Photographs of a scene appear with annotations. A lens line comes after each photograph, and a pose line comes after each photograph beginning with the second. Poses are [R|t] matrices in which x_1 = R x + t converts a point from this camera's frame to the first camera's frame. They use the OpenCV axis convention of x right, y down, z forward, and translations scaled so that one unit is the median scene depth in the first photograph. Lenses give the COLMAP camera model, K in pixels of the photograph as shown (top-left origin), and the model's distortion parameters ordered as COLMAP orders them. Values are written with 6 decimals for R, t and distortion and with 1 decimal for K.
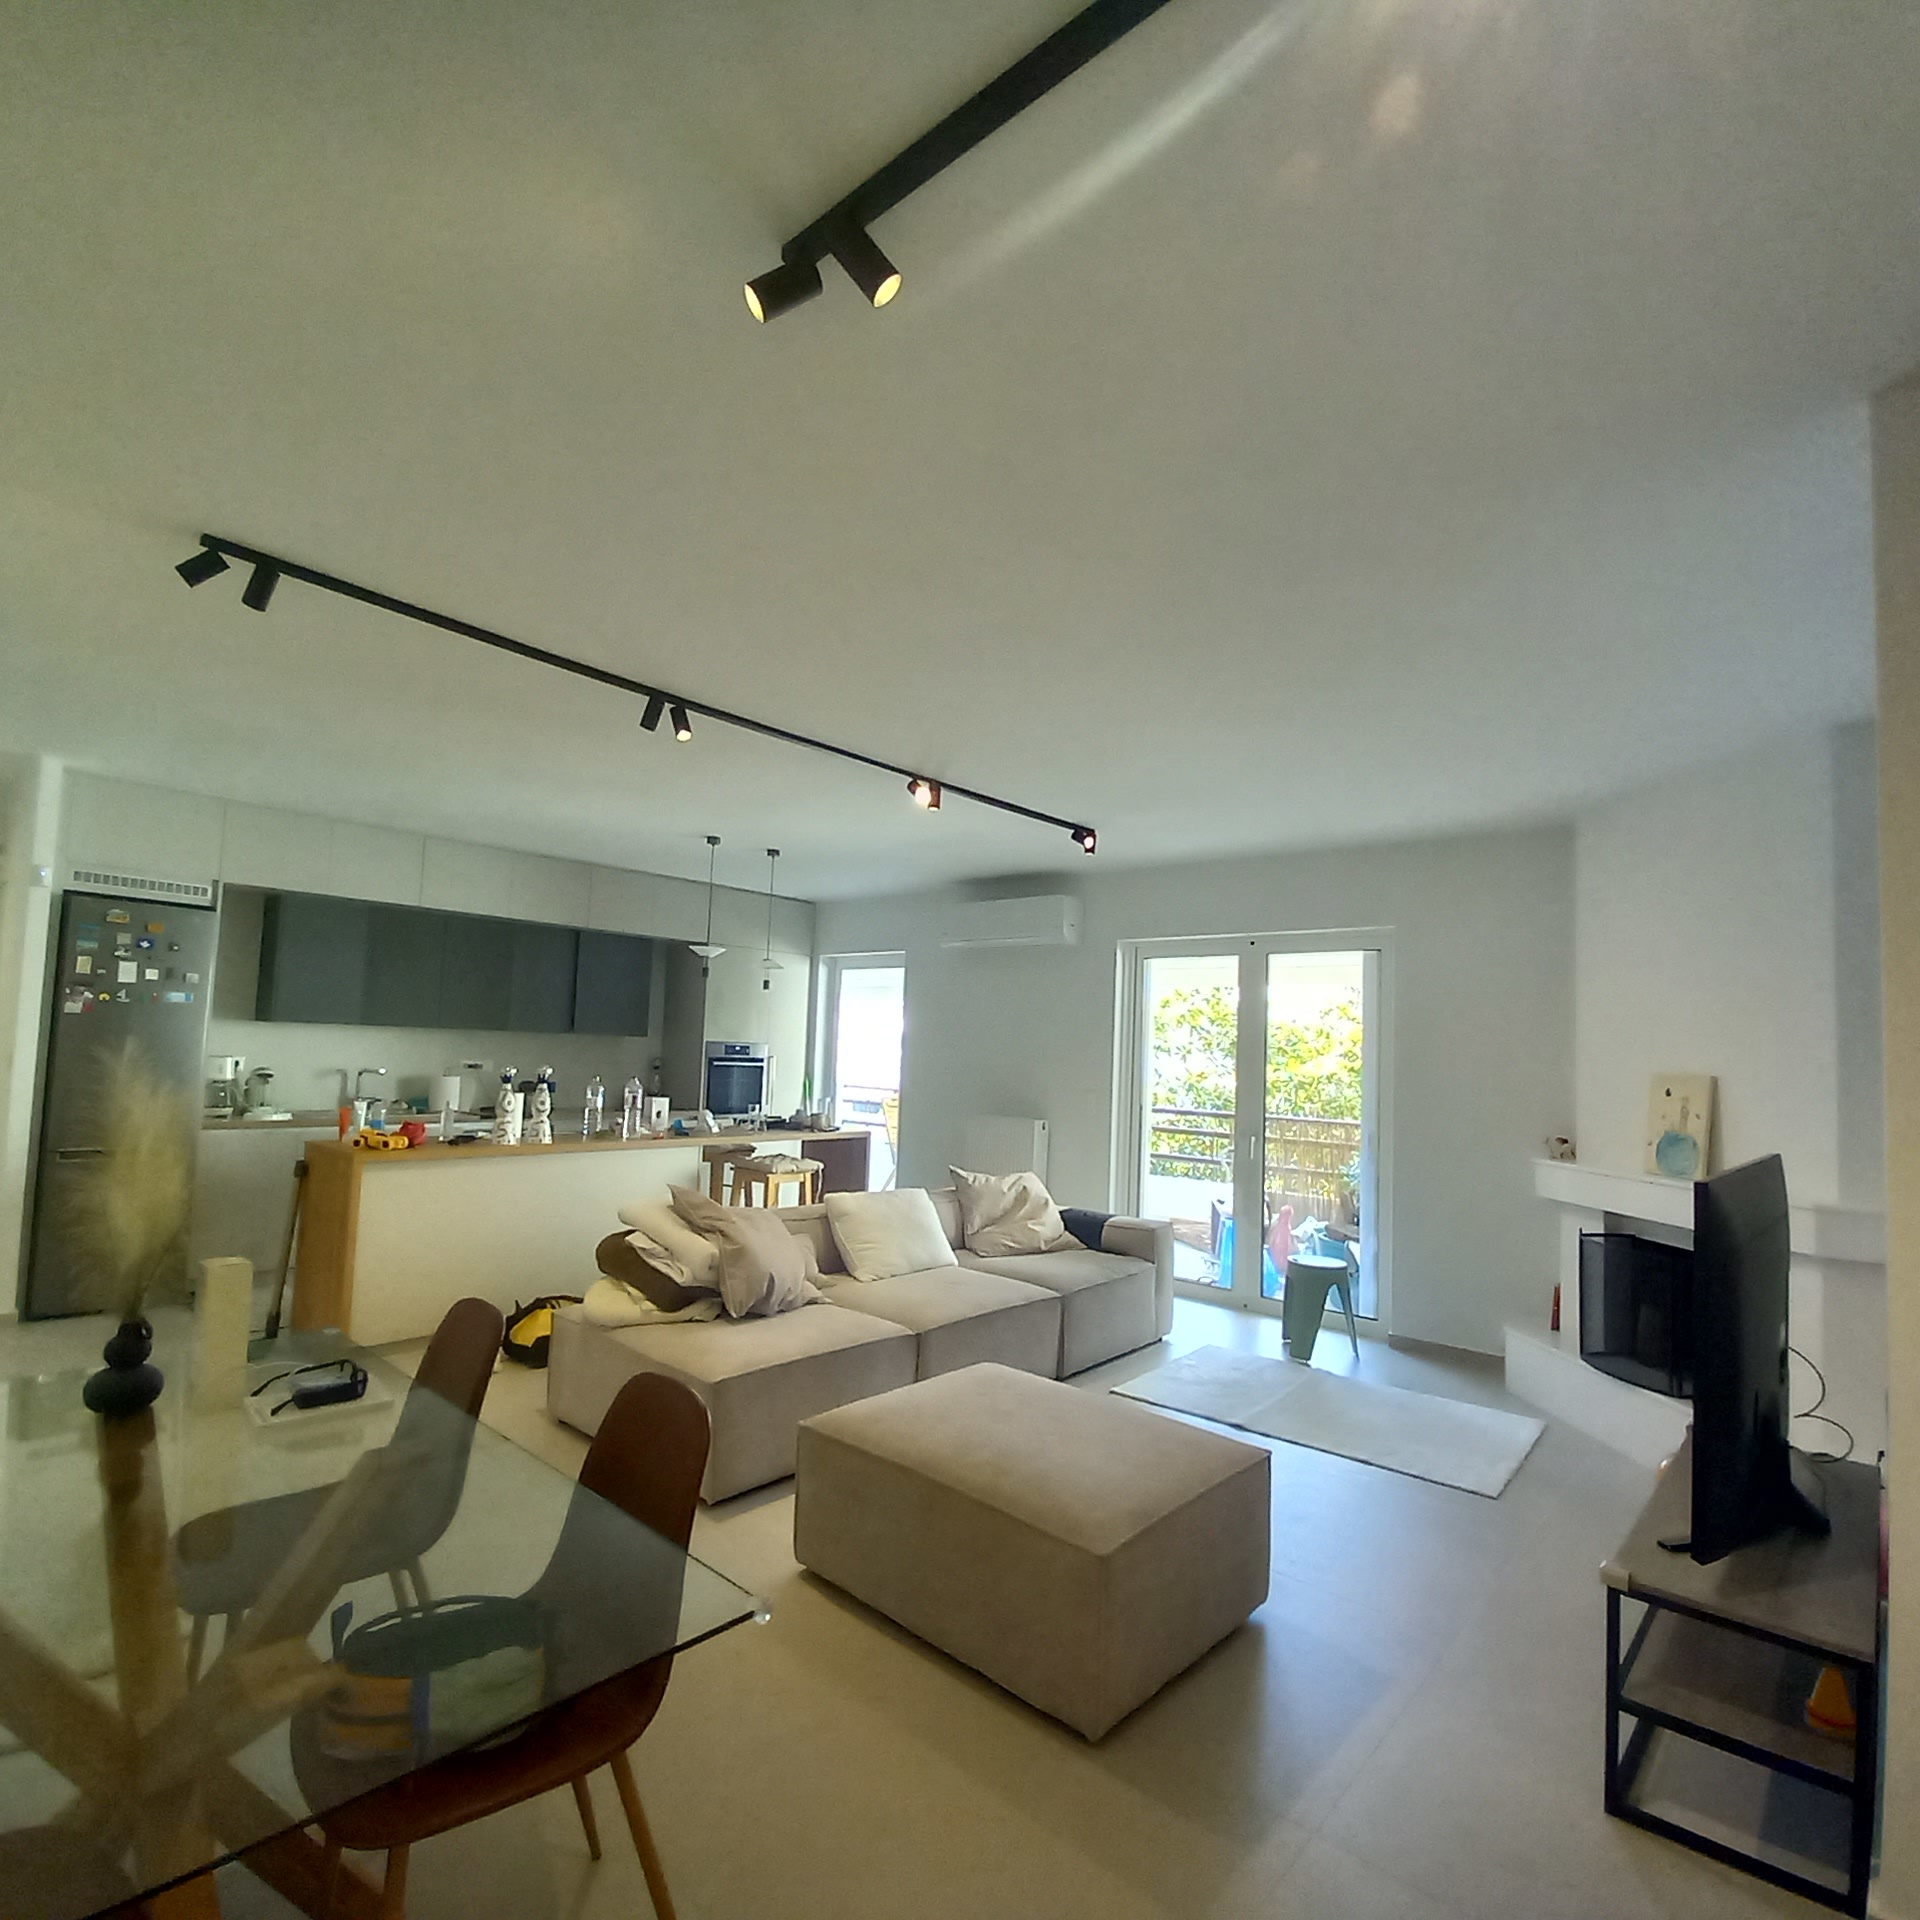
lens RADIAL K [[1005.5, 0, 944.1], [0, 1005.5, 988.1], [0, 0, 1]] dist [0.022123, -0.020183]
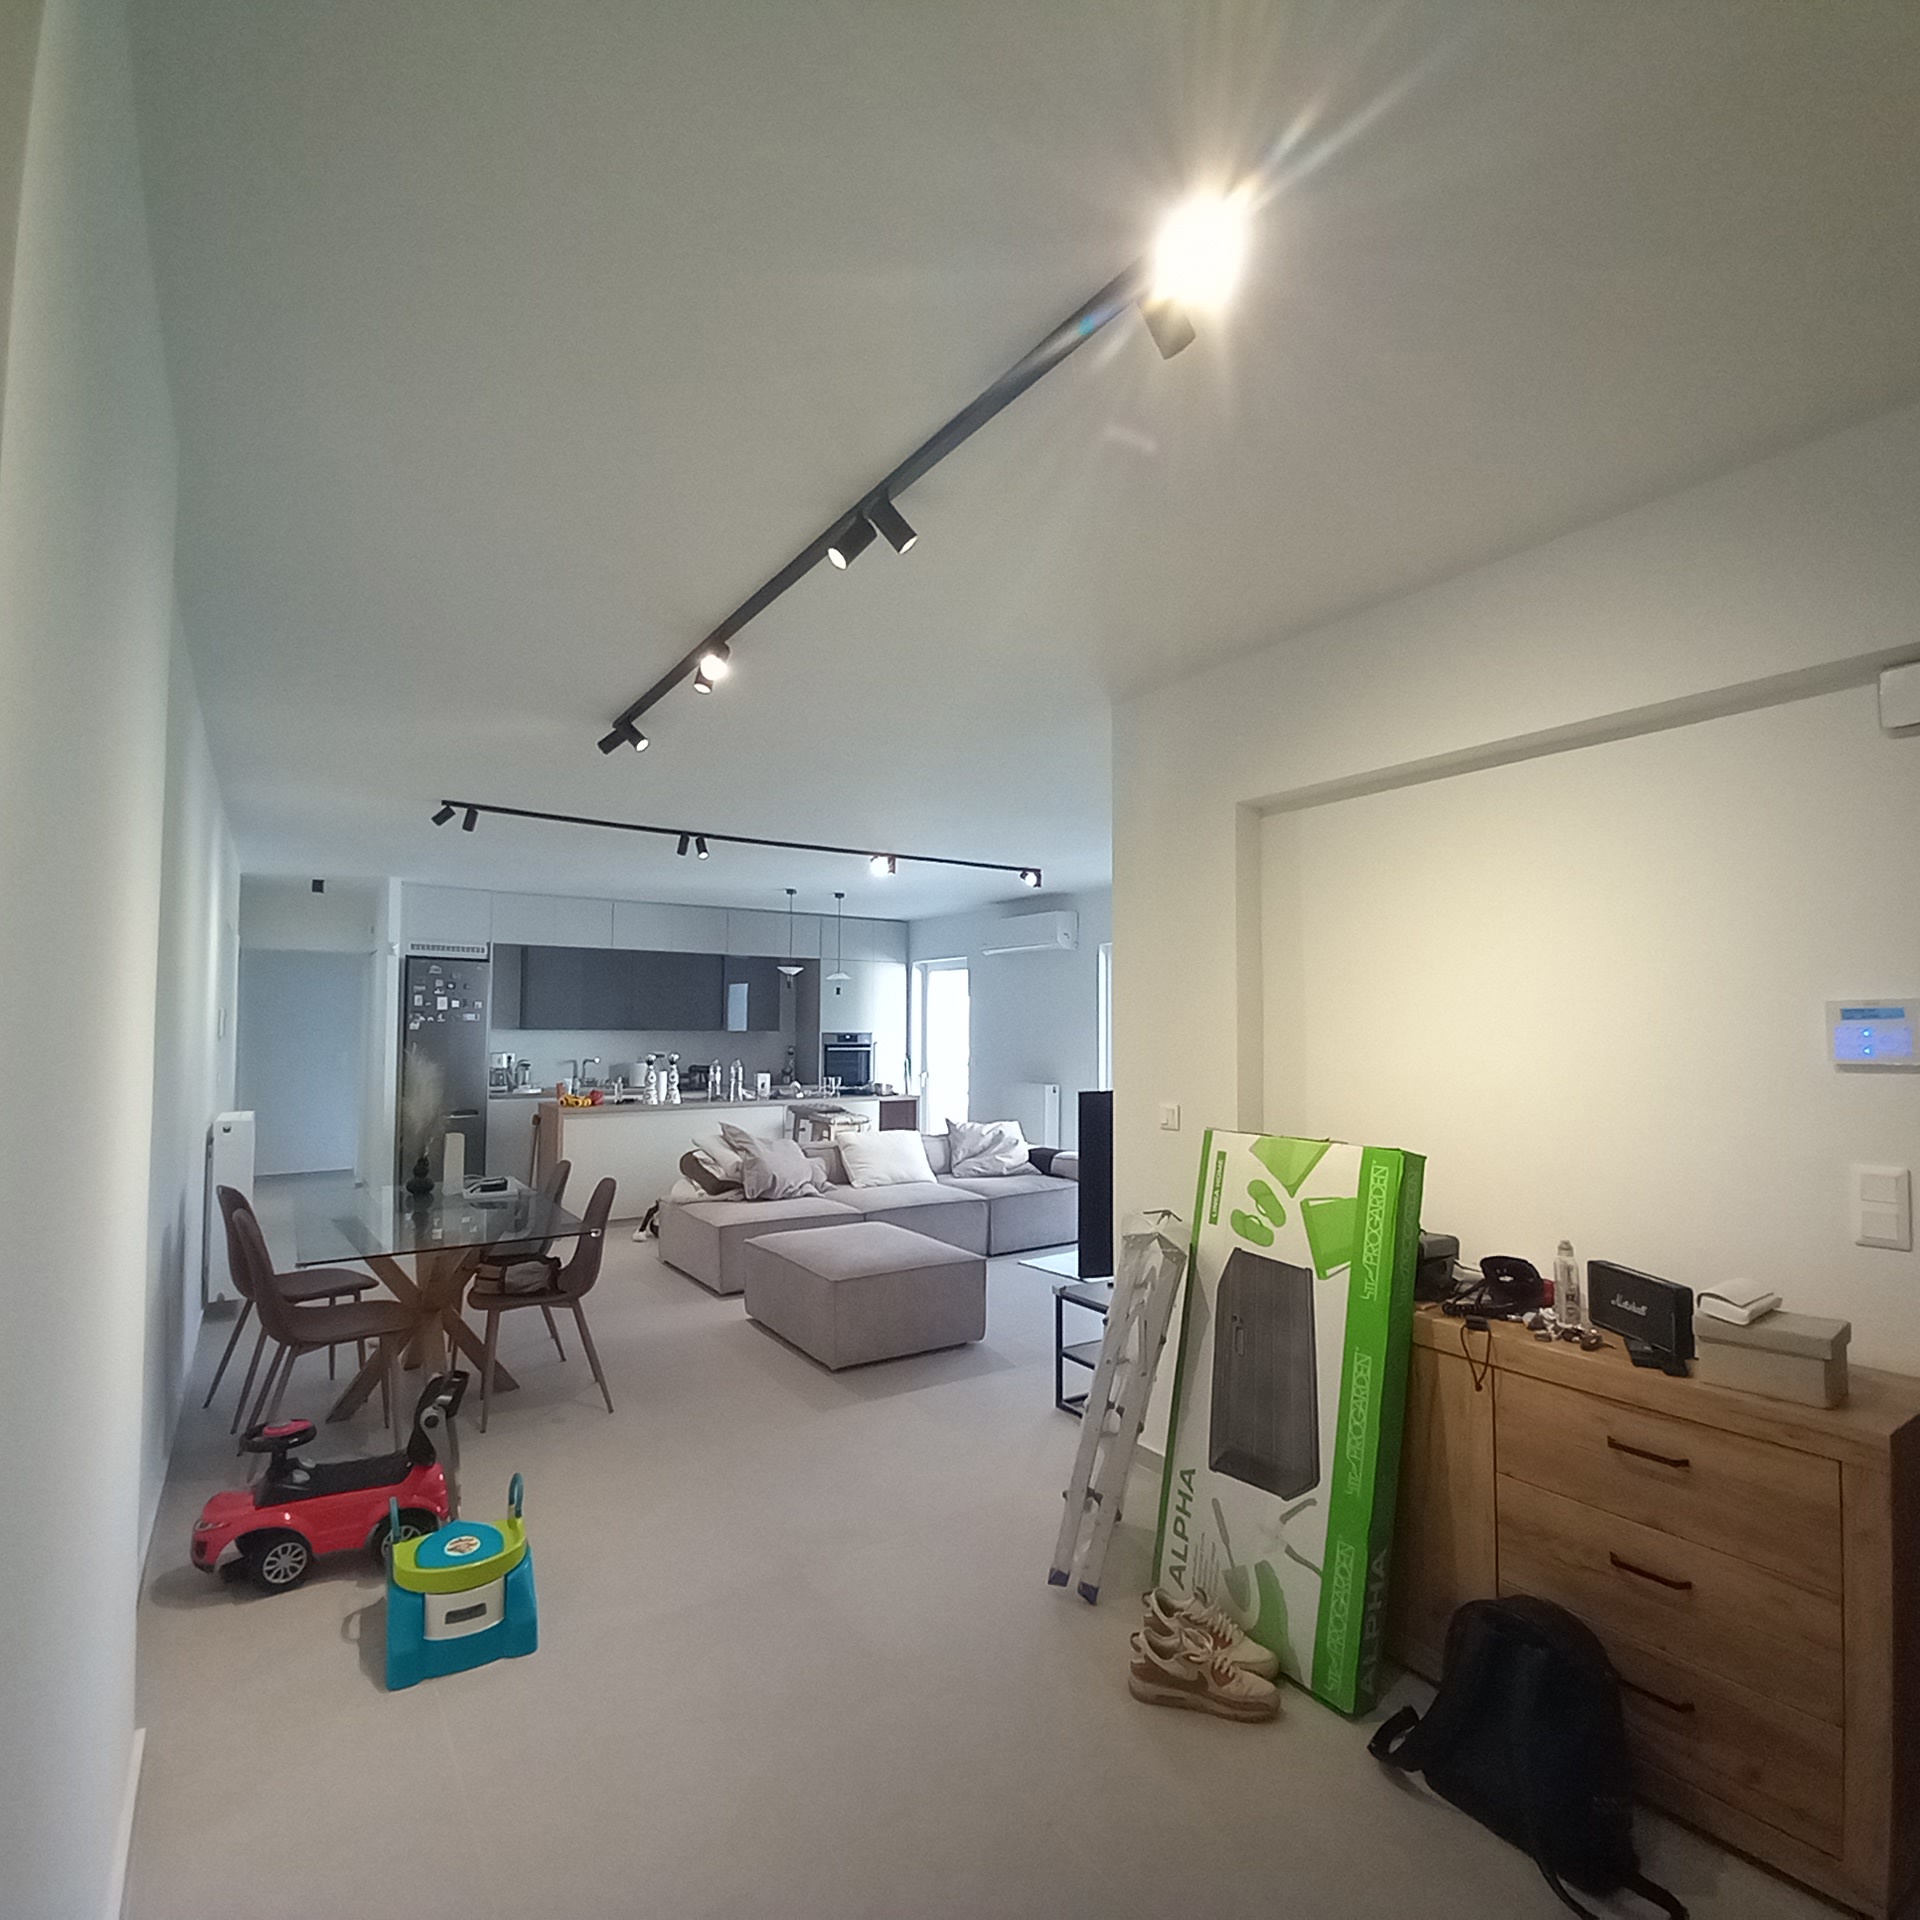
lens RADIAL K [[1005.5, 0, 944.1], [0, 1005.5, 988.1], [0, 0, 1]] dist [0.022123, -0.020183]
pose [[0.968901, -0.043601, -0.243576, 0.363059], [0.047427, 0.998826, 0.009862, -0.017225], [0.242860, -0.021108, 0.969832, -0.371226]]
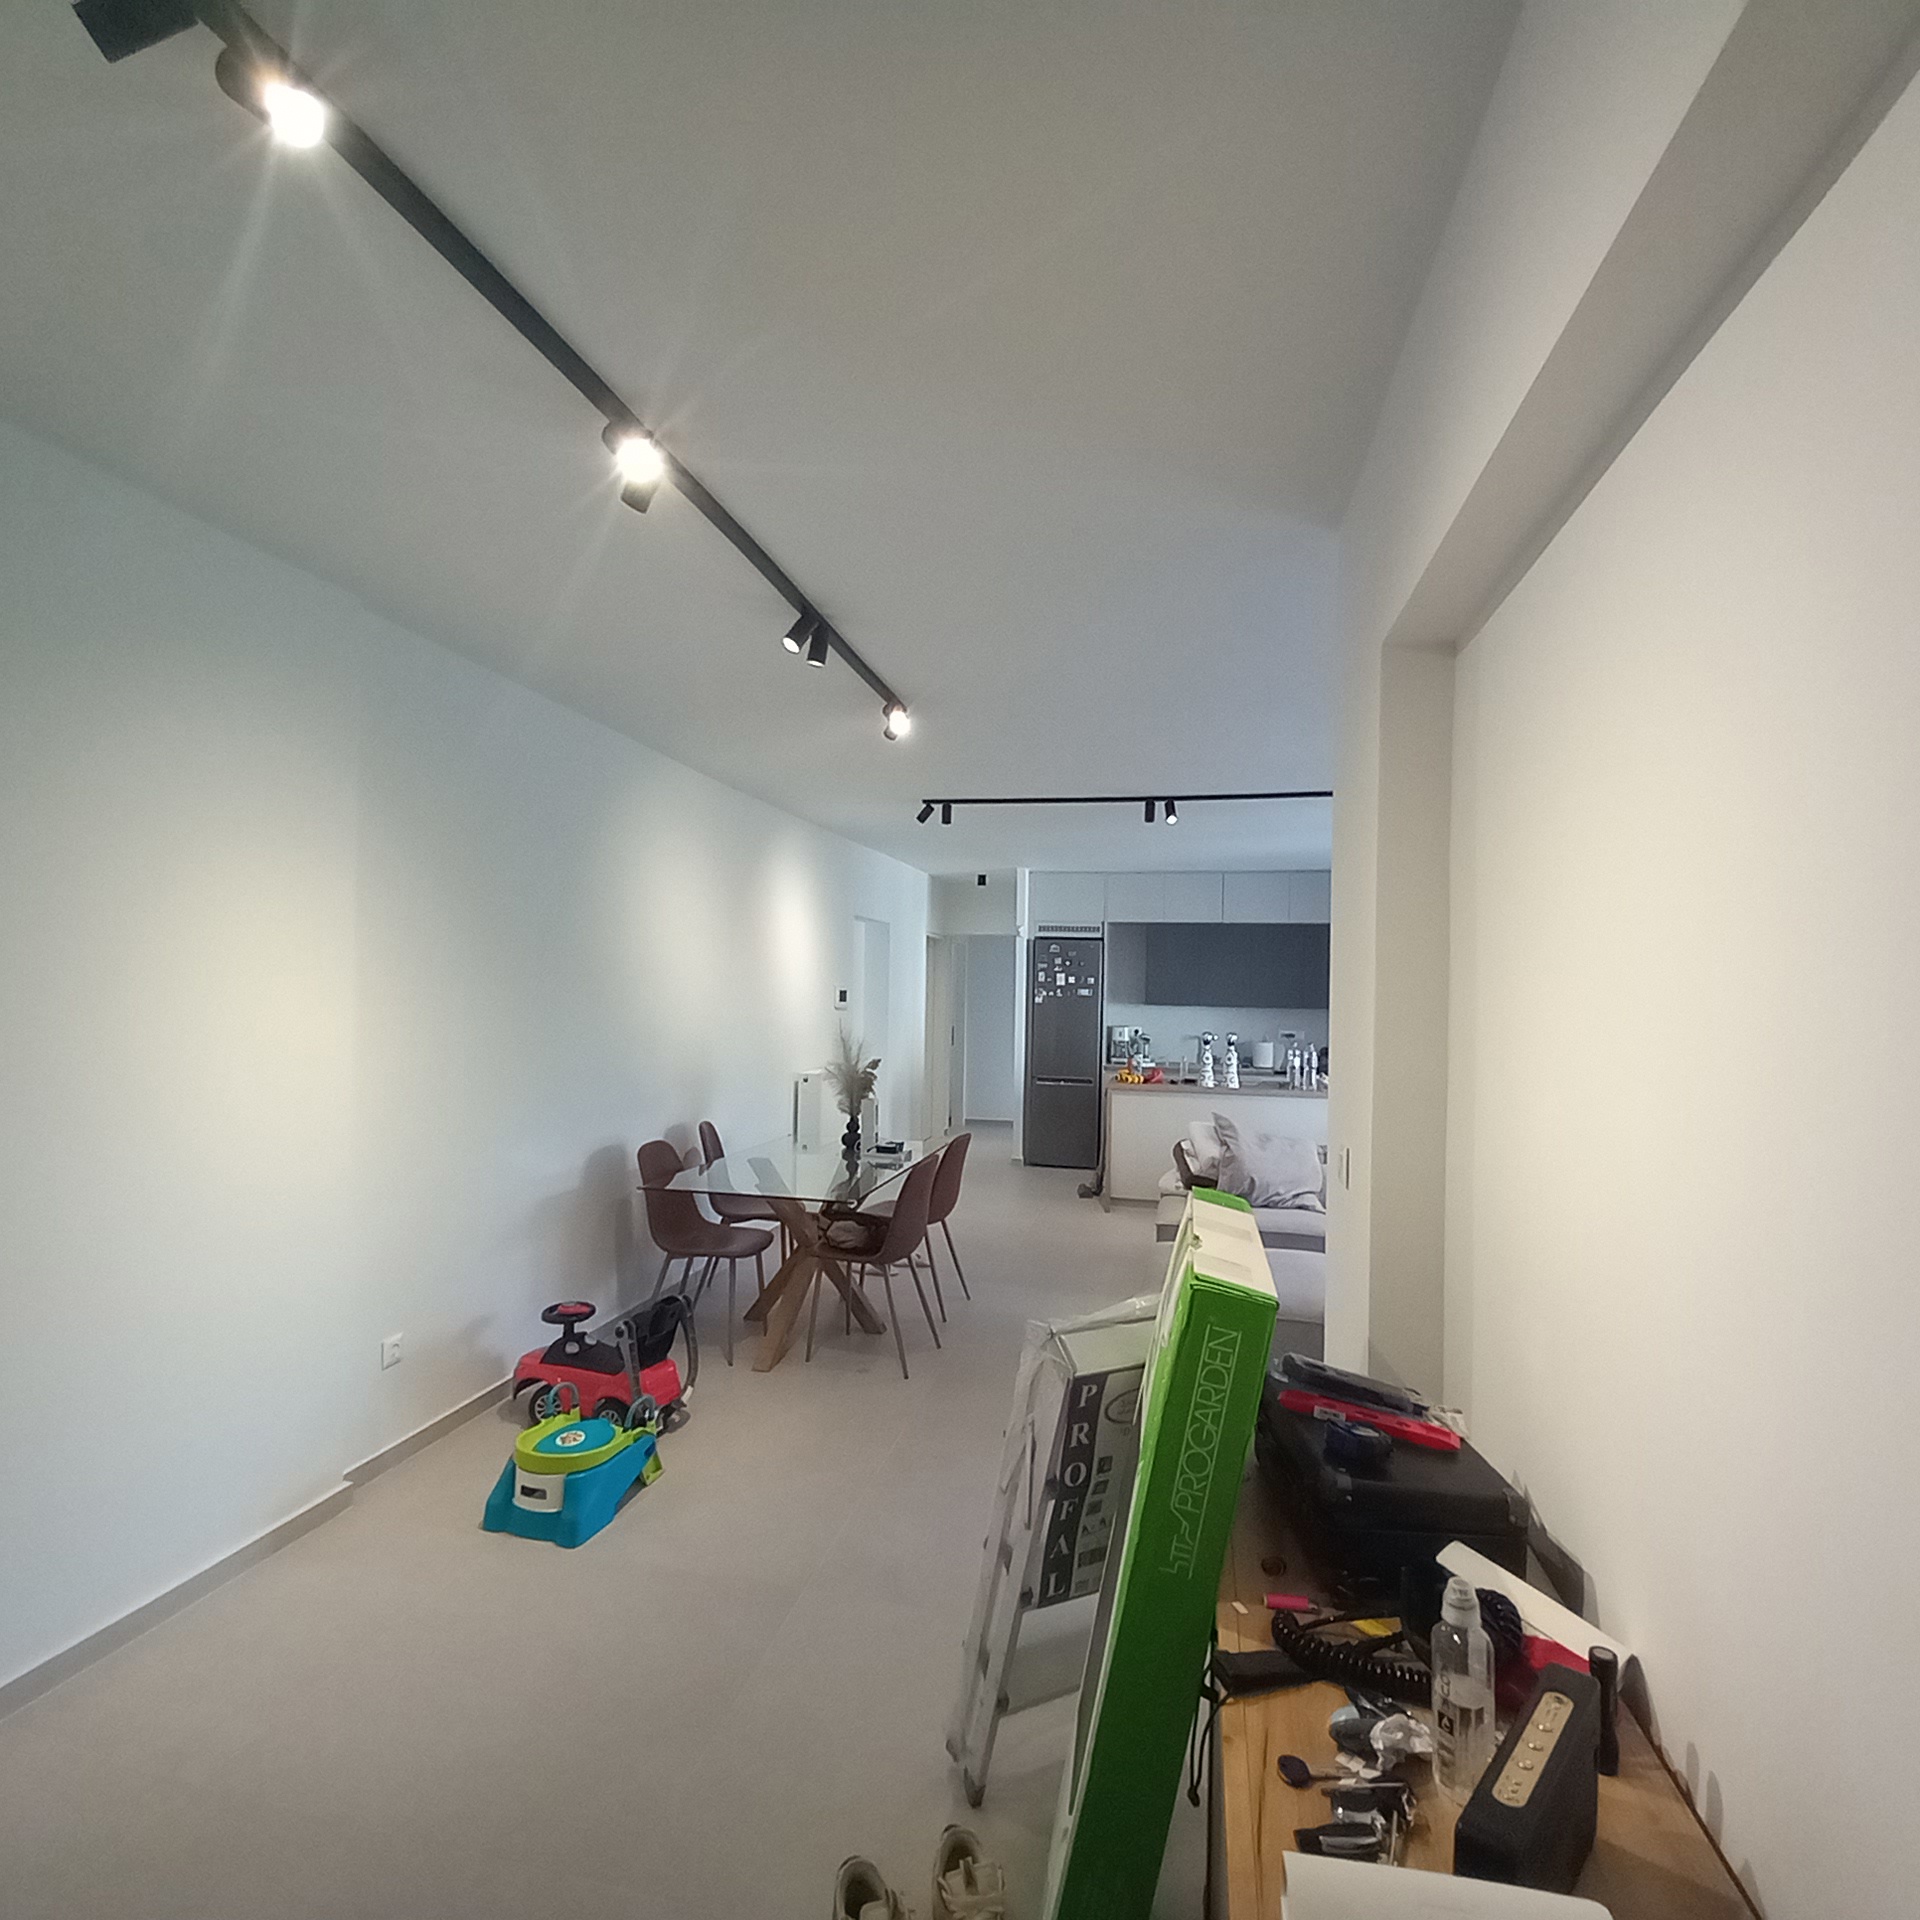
lens RADIAL K [[1016.8, 0, 945.4], [0, 1016.8, 964.2], [0, 0, 1]] dist [0.003267, 0.000074]
pose [[0.488845, -0.052561, -0.870786, 0.631917], [0.052500, 0.998147, -0.030776, 0.001995], [0.870789, -0.030671, 0.490699, -0.058065]]
